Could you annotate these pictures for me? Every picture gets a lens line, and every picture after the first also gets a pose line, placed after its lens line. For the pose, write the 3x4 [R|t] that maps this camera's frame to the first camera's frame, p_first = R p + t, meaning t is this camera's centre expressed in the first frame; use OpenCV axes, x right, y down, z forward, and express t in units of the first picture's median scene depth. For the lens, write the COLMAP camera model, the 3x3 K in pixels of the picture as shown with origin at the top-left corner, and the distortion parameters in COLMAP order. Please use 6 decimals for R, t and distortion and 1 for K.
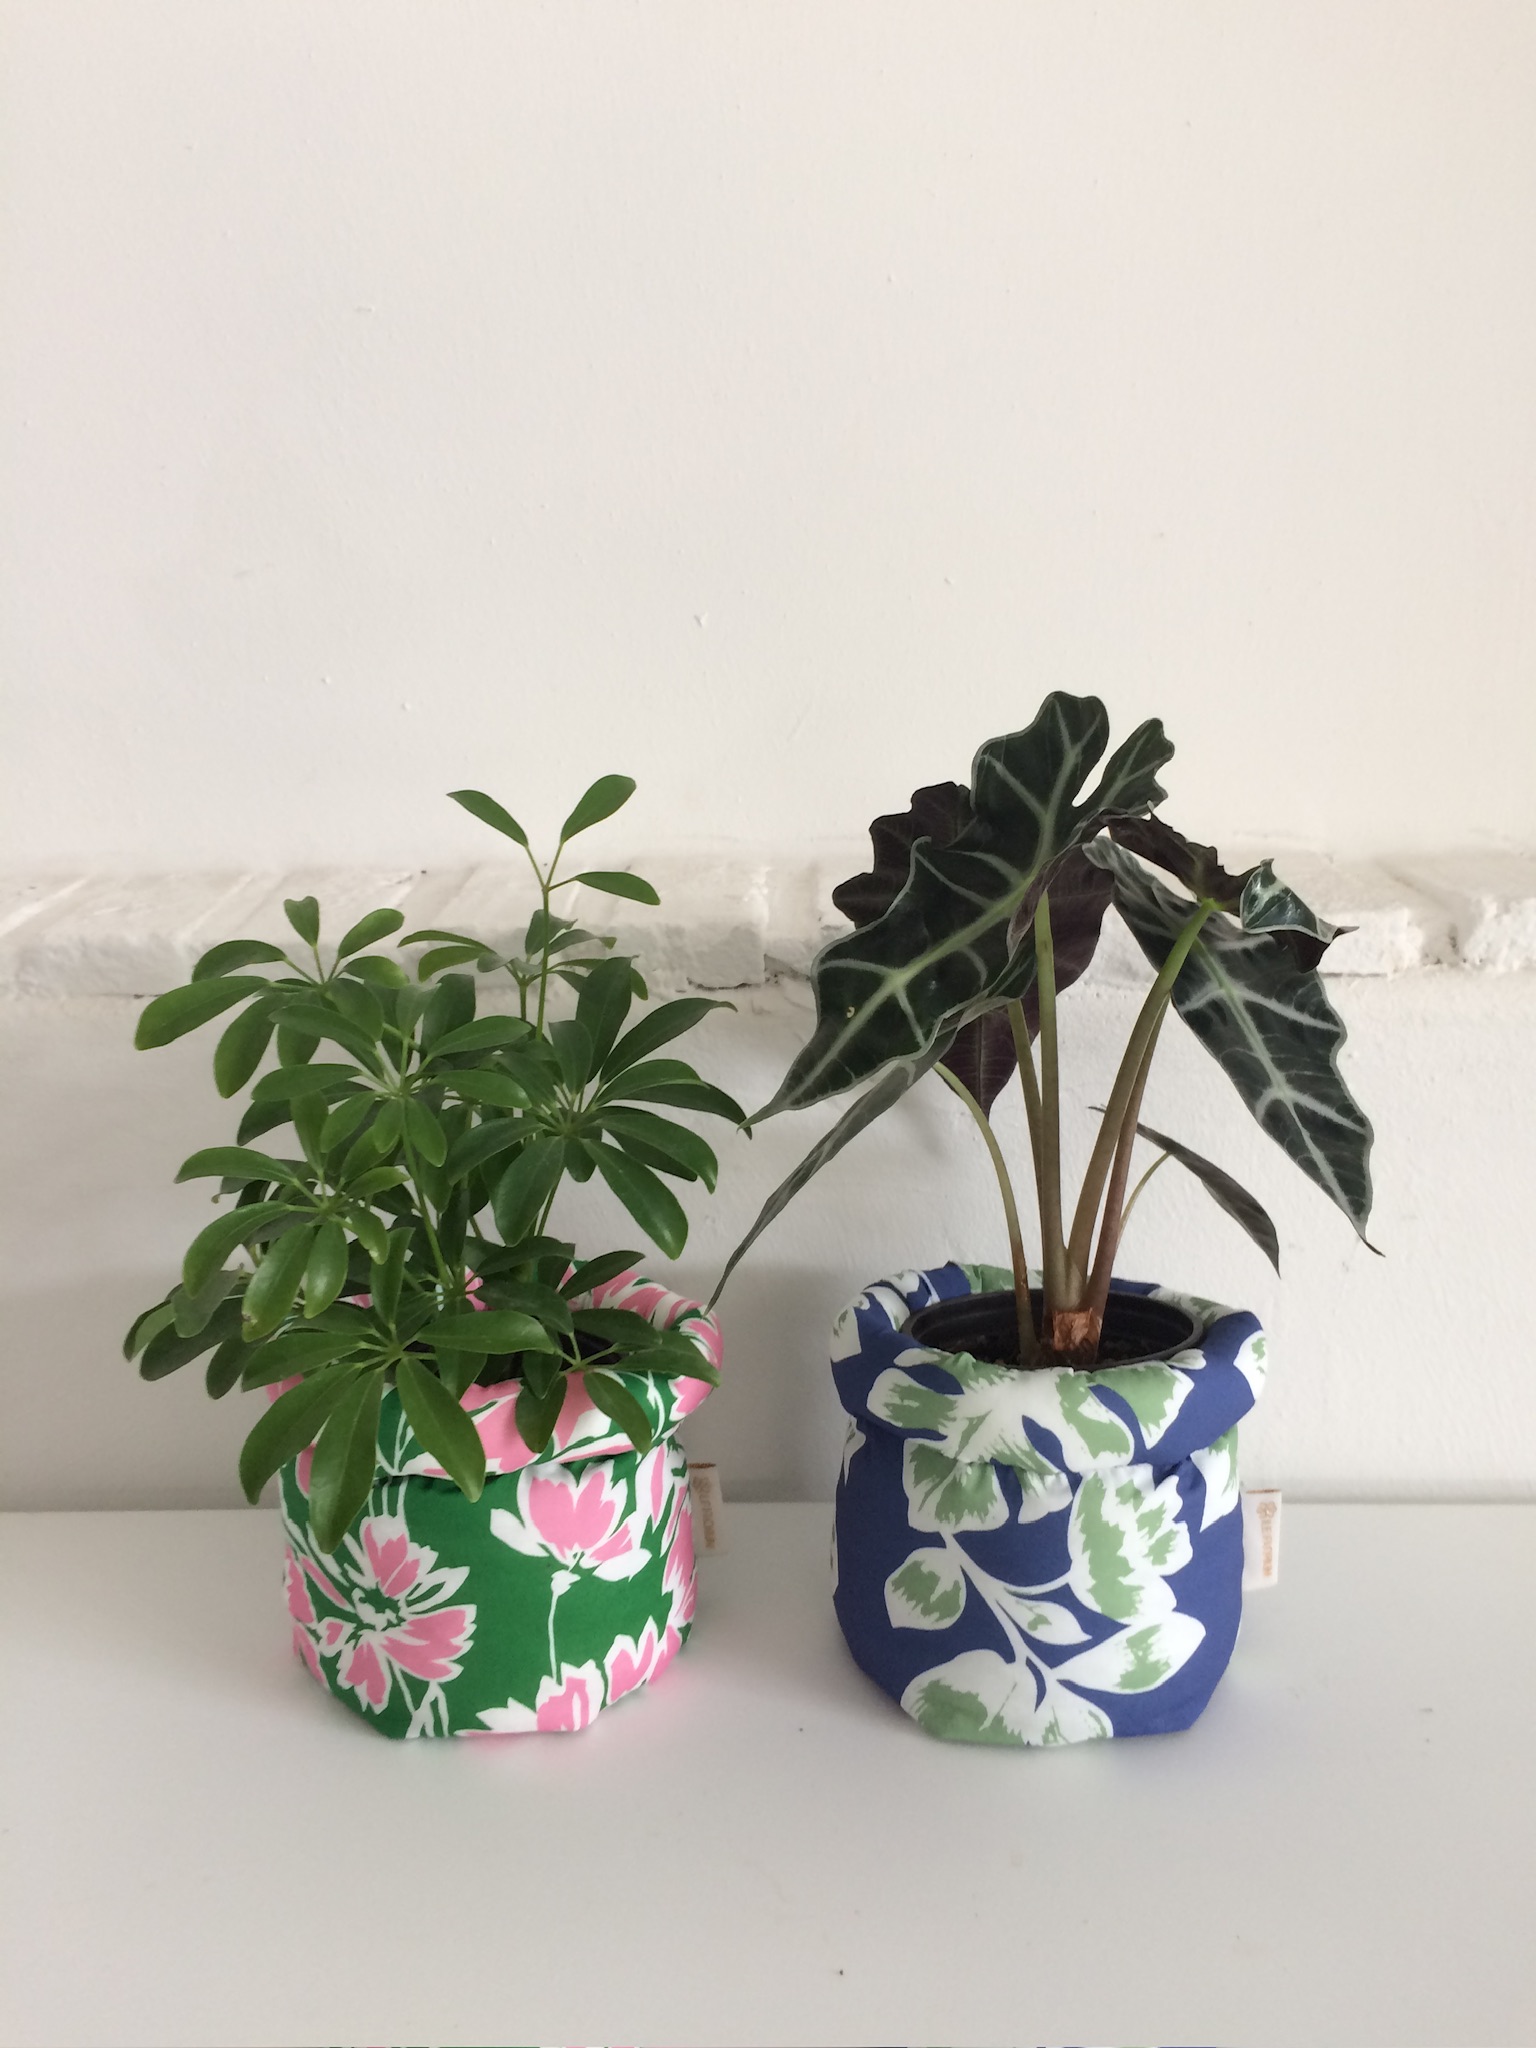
lens RADIAL K [[1757.4, 0, 757.6], [0, 1757.4, 1006.7], [0, 0, 1]] dist [0.083846, -0.113433]
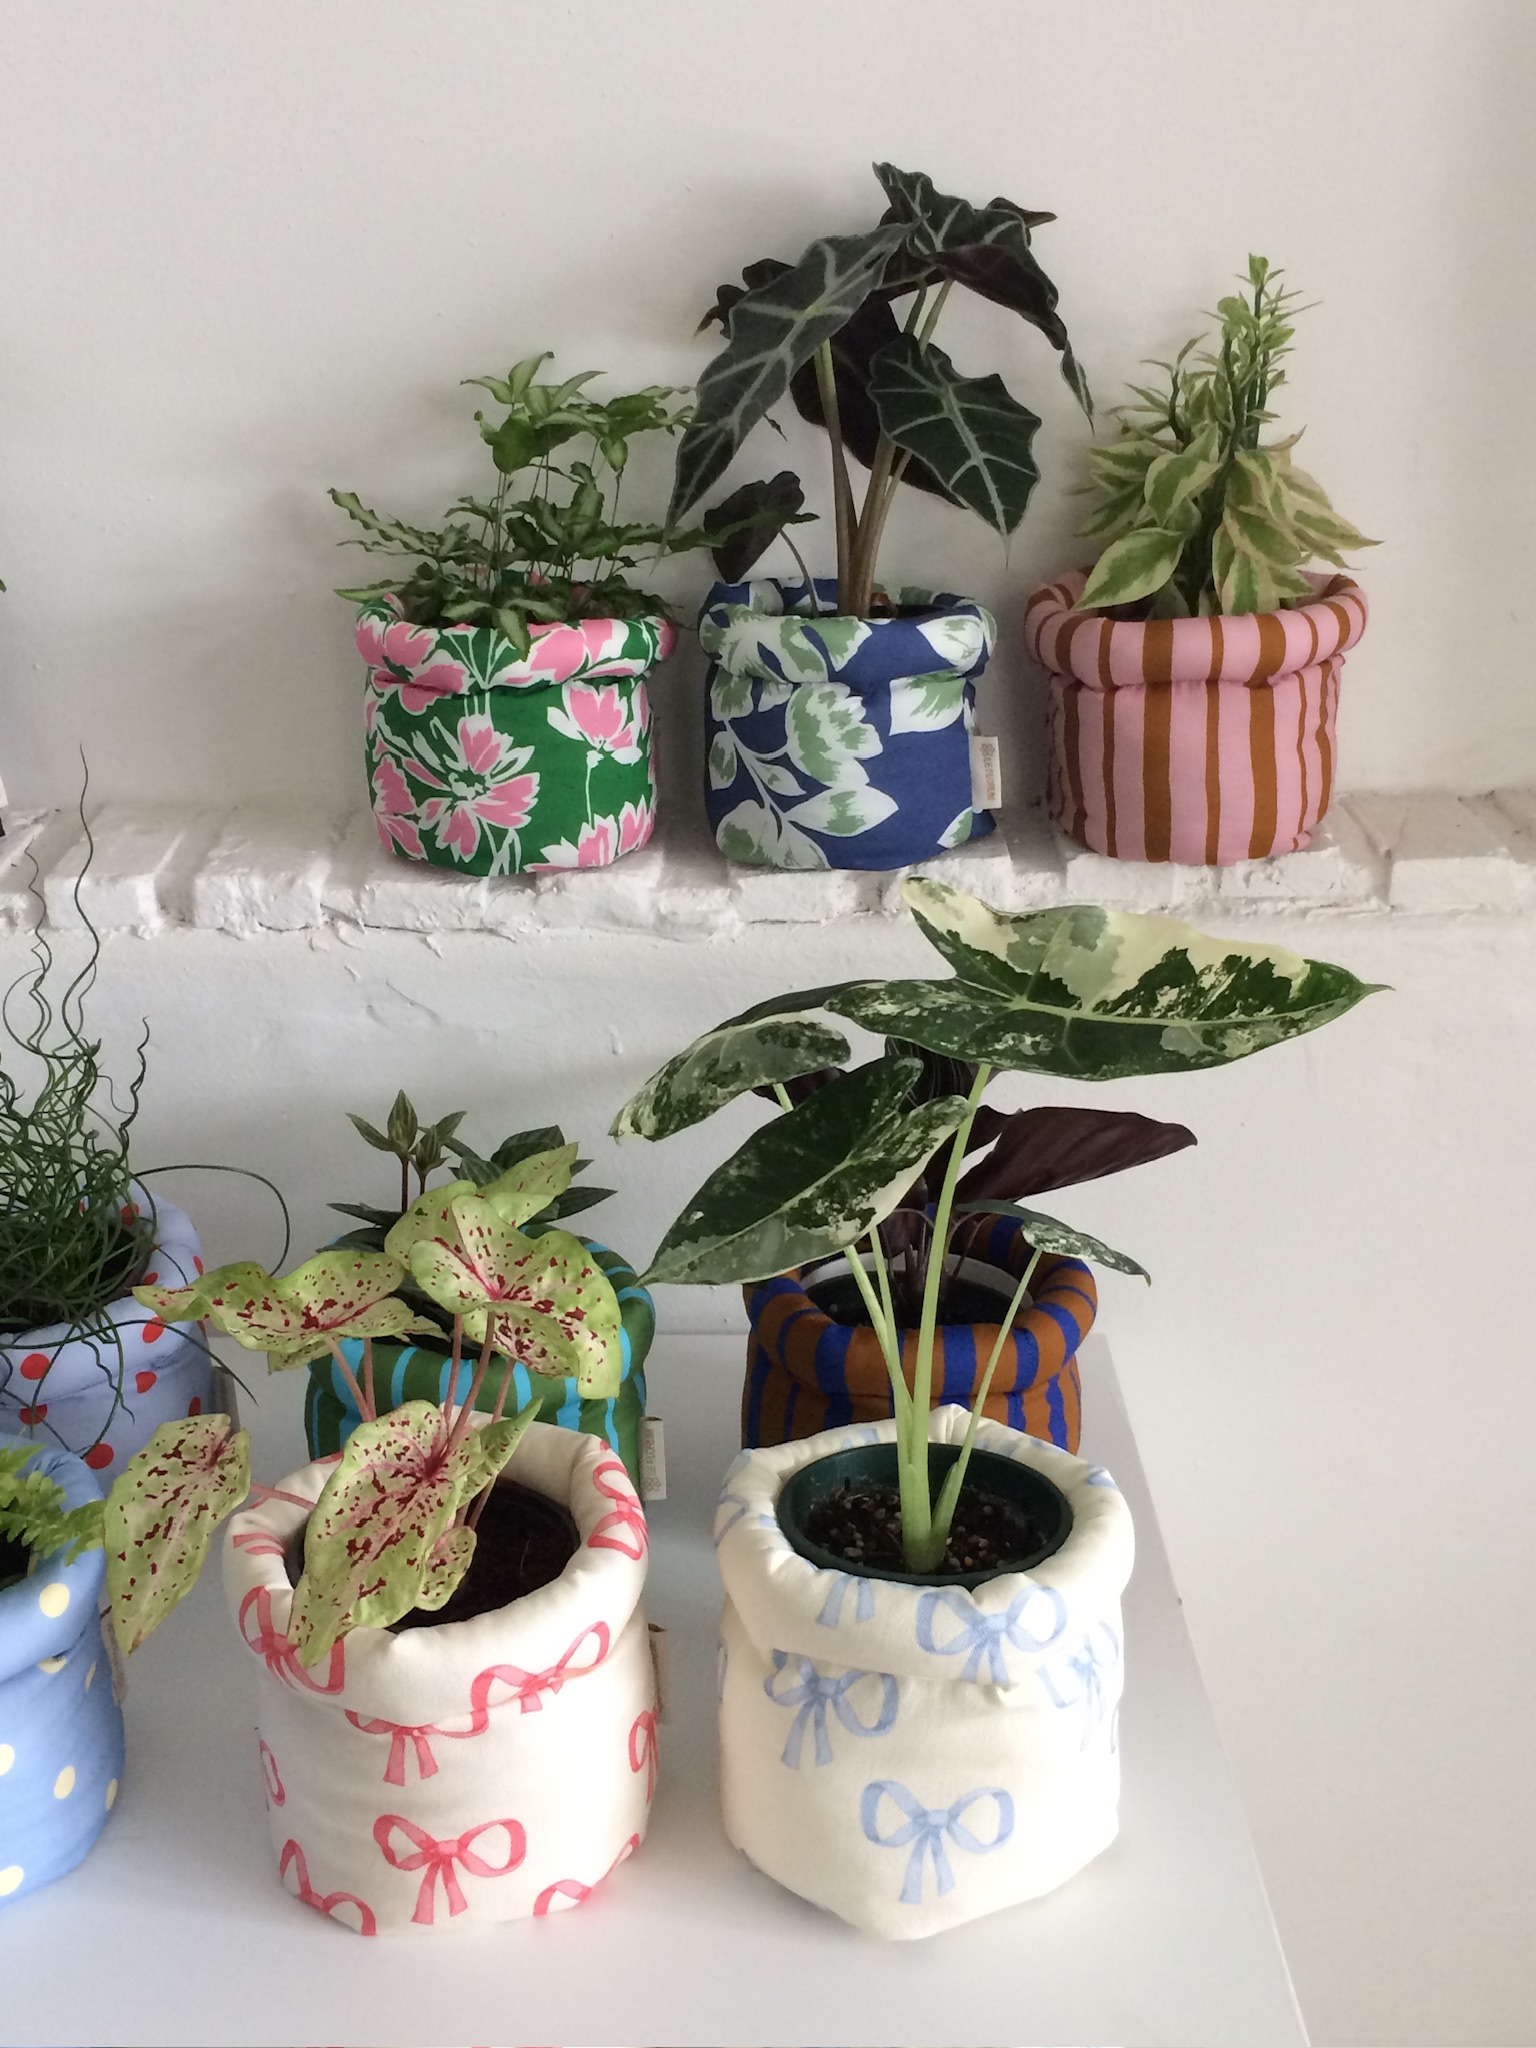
lens RADIAL K [[2404.0, 0, 762.1], [0, 2404.0, 1008.8], [0, 0, 1]] dist [0.053469, 0.000000]
pose [[0.999863, 0.003015, 0.016285, 0.283375], [-0.004858, 0.993429, 0.114345, -0.149093], [-0.015833, -0.114408, 0.993308, -0.683171]]
